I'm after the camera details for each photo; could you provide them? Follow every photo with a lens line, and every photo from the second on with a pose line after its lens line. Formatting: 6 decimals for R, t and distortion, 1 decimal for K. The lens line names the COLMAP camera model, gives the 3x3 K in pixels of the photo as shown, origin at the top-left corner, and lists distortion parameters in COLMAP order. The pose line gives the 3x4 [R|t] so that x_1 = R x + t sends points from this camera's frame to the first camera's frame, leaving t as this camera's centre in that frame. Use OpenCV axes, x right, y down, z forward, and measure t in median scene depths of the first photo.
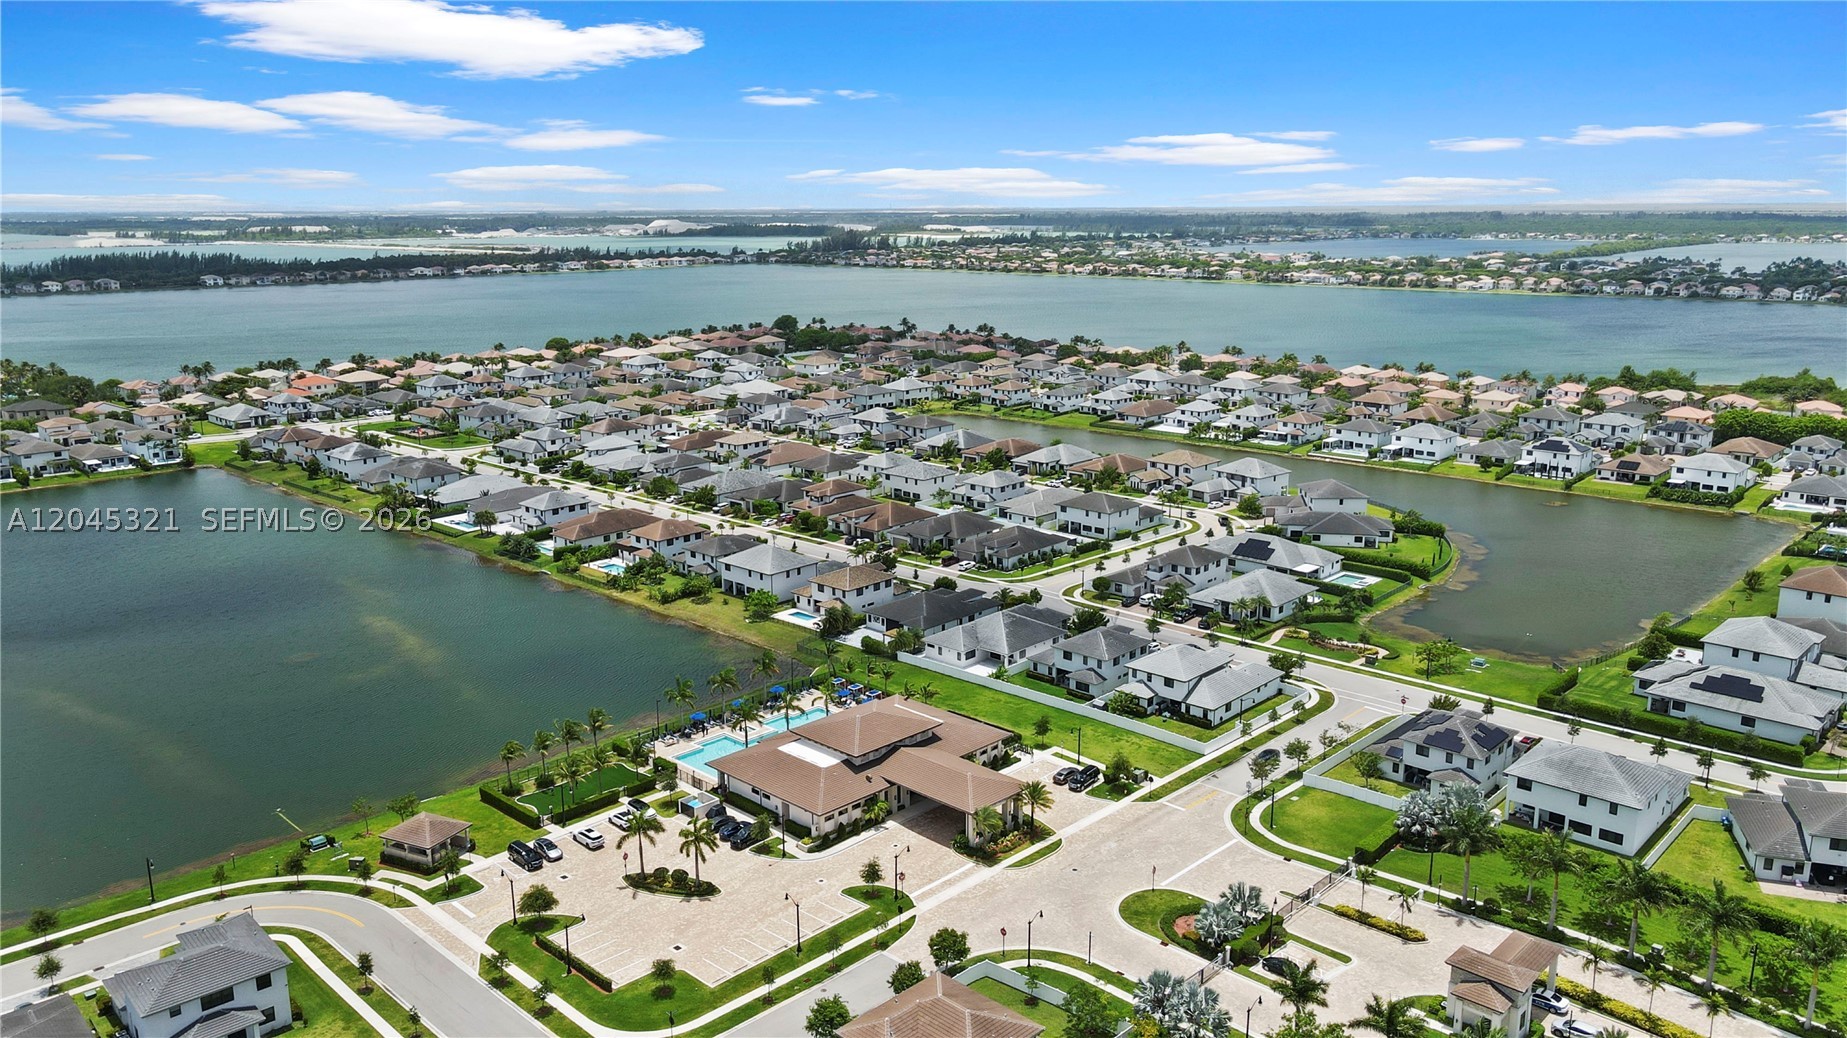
lens RADIAL K [[1359.5, 0, 927.3], [0, 1359.5, 511.2], [0, 0, 1]] dist [0.011395, -0.003562]
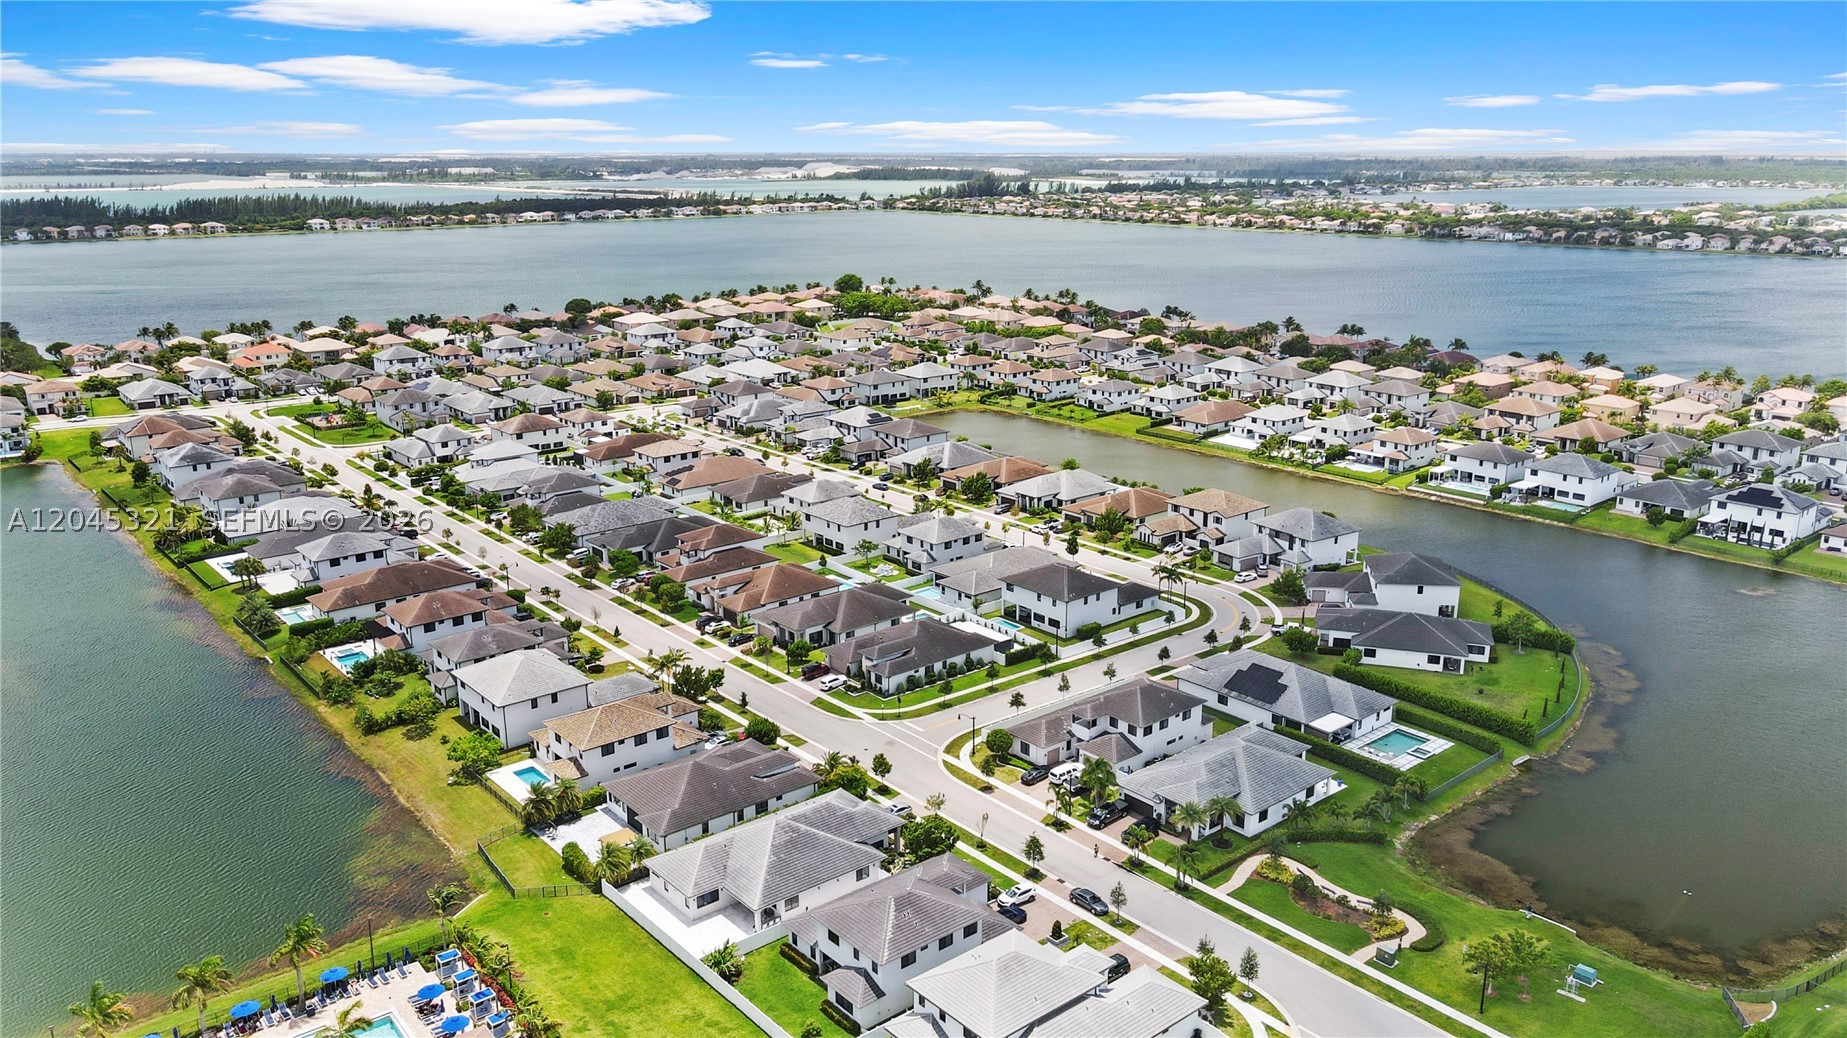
lens RADIAL K [[1359.5, 0, 925.2], [0, 1359.5, 523.2], [0, 0, 1]] dist [0.011395, -0.003562]
pose [[0.992292, 0.035317, -0.118782, 0.109874], [-0.029605, 0.998335, 0.049512, -0.053906], [0.120333, -0.045614, 0.991685, 0.233863]]
